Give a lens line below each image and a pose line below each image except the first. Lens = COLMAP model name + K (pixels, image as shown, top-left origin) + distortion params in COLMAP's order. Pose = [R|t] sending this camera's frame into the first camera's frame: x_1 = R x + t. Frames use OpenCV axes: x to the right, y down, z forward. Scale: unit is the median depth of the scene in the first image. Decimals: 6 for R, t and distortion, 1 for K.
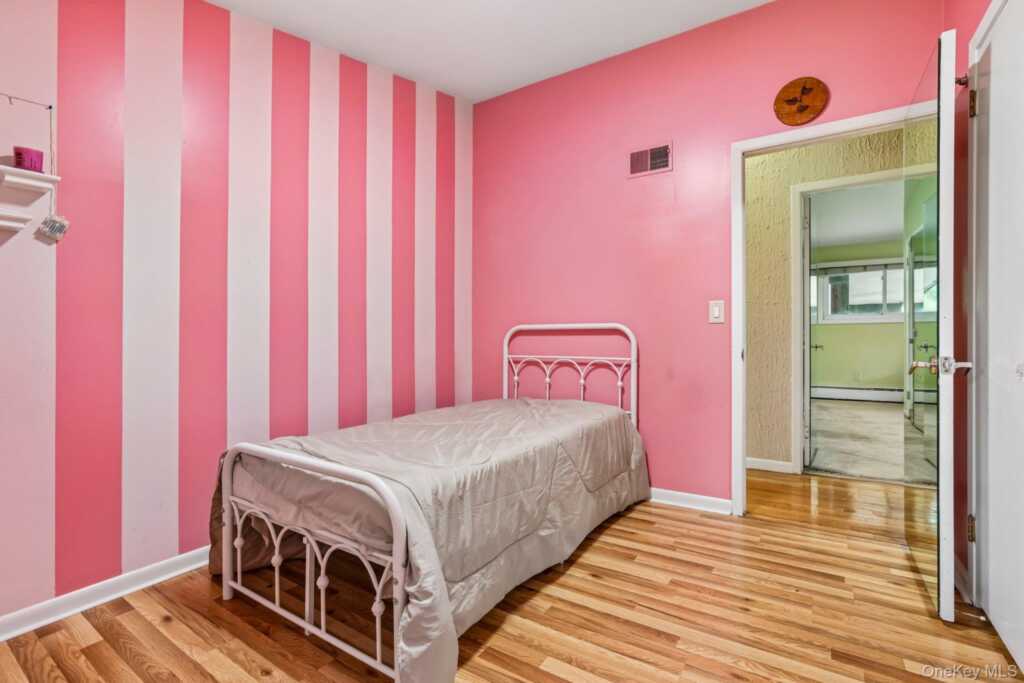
lens RADIAL K [[468.5, 0, 515.9], [0, 468.5, 341.2], [0, 0, 1]] dist [-0.003712, 0.000141]
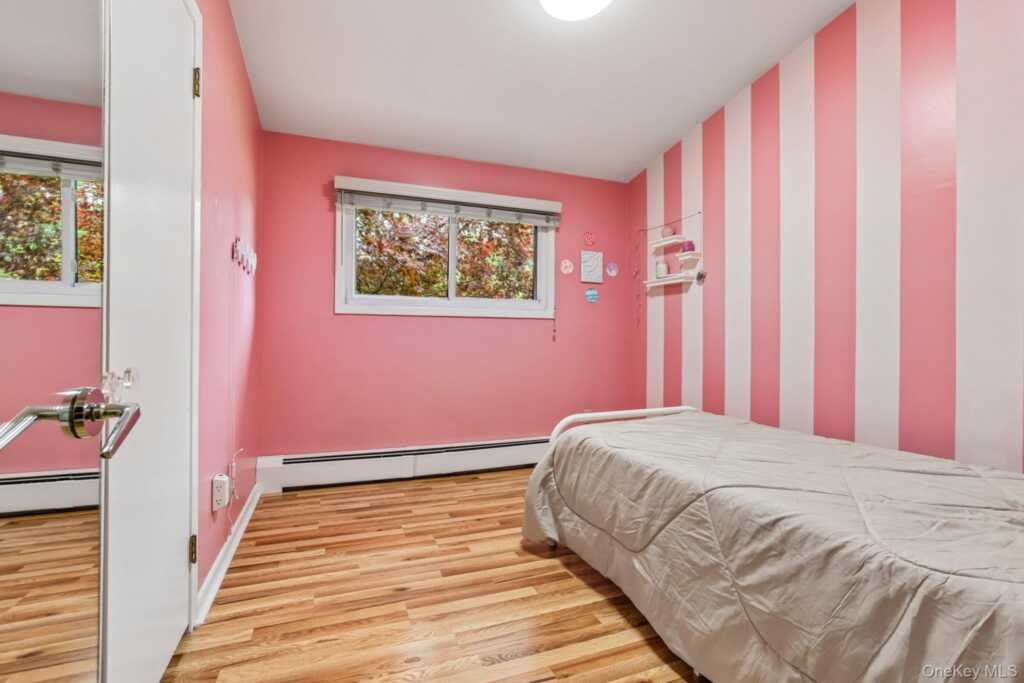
lens RADIAL K [[468.5, 0, 513.2], [0, 468.5, 335.4], [0, 0, 1]] dist [-0.003712, 0.000141]
pose [[-0.565870, -0.000818, -0.824494, 0.978708], [-0.011251, 0.999914, 0.006729, -0.009921], [0.824418, 0.013084, -0.565831, 1.427161]]
